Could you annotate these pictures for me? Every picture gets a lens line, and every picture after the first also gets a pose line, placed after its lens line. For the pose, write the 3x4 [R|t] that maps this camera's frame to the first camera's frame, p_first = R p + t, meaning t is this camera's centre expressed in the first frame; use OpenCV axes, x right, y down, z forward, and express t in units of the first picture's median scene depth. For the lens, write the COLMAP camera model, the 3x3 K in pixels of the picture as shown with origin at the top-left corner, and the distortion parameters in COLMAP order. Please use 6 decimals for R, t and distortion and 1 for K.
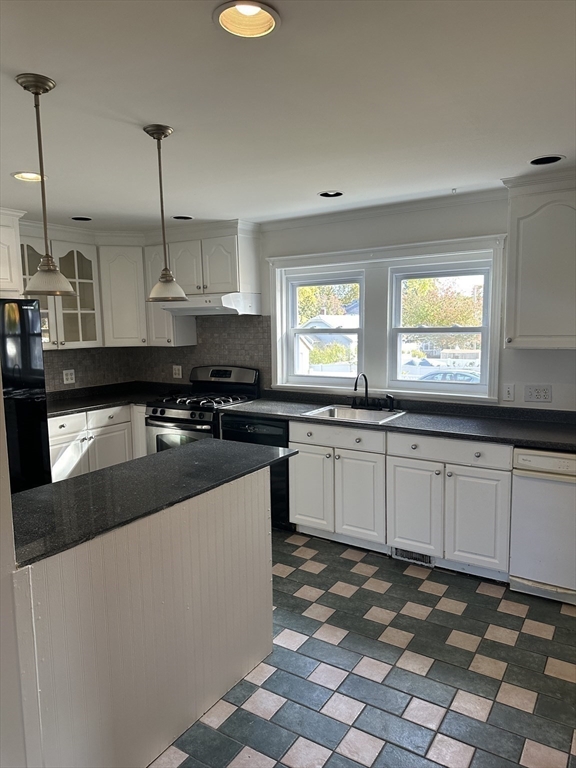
lens RADIAL K [[529.6, 0, 299.4], [0, 529.6, 391.1], [0, 0, 1]] dist [0.106021, -0.080557]
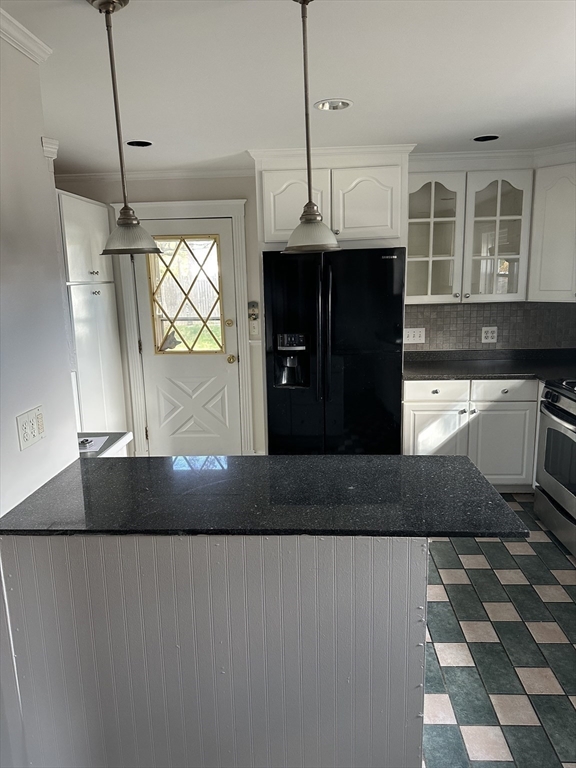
lens RADIAL K [[543.5, 0, 288.0], [0, 543.5, 384.0], [0, 0, 1]] dist [0.064885, -0.088674]
pose [[0.490888, 0.175187, -0.853427, 0.184985], [-0.101783, 0.984398, 0.143527, -0.046696], [0.865257, 0.016409, 0.501061, 0.324935]]
